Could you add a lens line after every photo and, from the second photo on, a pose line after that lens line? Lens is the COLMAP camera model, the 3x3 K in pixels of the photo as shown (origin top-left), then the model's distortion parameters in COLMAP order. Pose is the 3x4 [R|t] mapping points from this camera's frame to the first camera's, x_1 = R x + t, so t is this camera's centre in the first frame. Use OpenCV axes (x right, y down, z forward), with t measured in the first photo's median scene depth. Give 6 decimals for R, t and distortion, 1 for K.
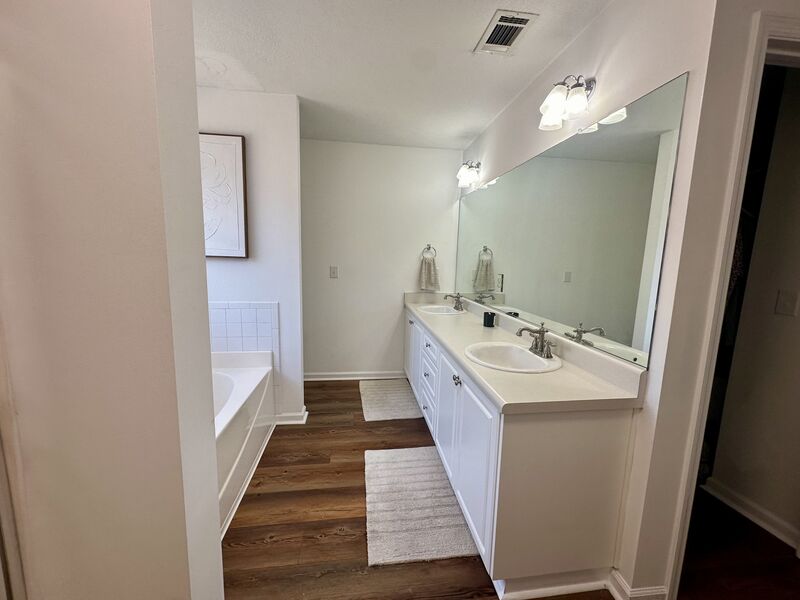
lens RADIAL K [[319.7, 0, 400.0], [0, 319.7, 300.0], [0, 0, 1]] dist [0.000953, 0.000004]
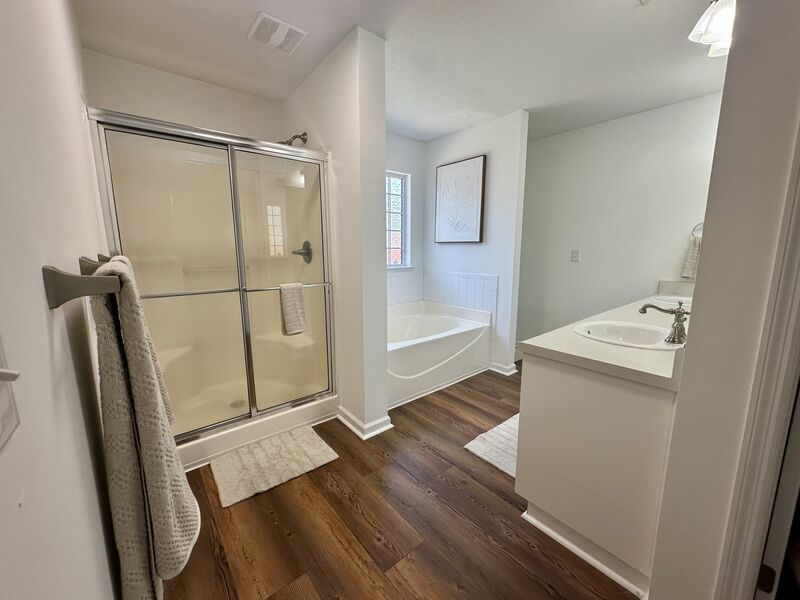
lens RADIAL K [[319.7, 0, 400.0], [0, 319.7, 300.0], [0, 0, 1]] dist [0.000953, 0.000004]
pose [[0.528072, 0.113865, -0.841531, 0.579926], [-0.106415, 0.992031, 0.067451, 0.067659], [0.842506, 0.053932, 0.535981, -0.034840]]
